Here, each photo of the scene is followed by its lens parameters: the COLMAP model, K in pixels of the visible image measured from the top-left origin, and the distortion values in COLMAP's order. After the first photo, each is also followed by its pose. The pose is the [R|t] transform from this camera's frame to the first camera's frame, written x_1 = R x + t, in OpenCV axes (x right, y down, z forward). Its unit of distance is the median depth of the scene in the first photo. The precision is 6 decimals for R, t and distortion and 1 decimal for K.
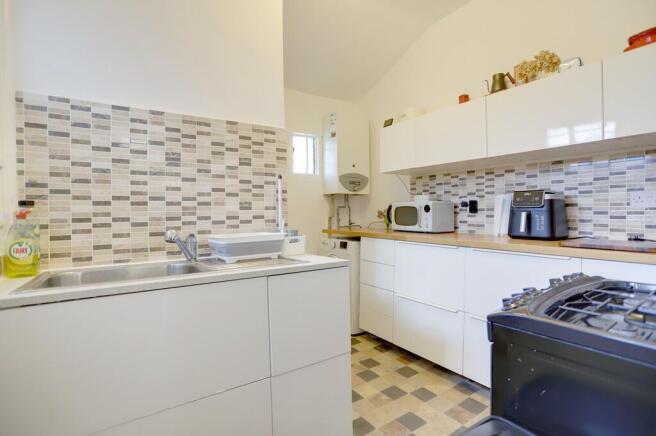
lens RADIAL K [[316.4, 0, 326.7], [0, 316.4, 215.7], [0, 0, 1]] dist [-0.001018, 0.000040]
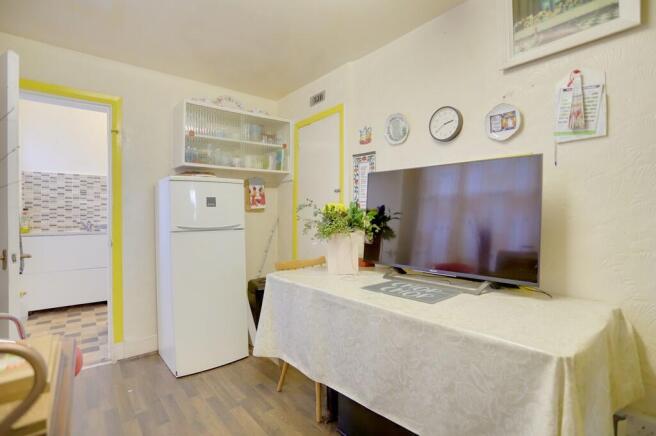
lens RADIAL K [[316.4, 0, 329.0], [0, 316.4, 218.8], [0, 0, 1]] dist [-0.001018, 0.000040]
pose [[0.996376, 0.010593, 0.084401, 1.417581], [-0.010378, 0.999942, -0.002989, 0.024731], [-0.084427, 0.002102, 0.996427, -1.900947]]
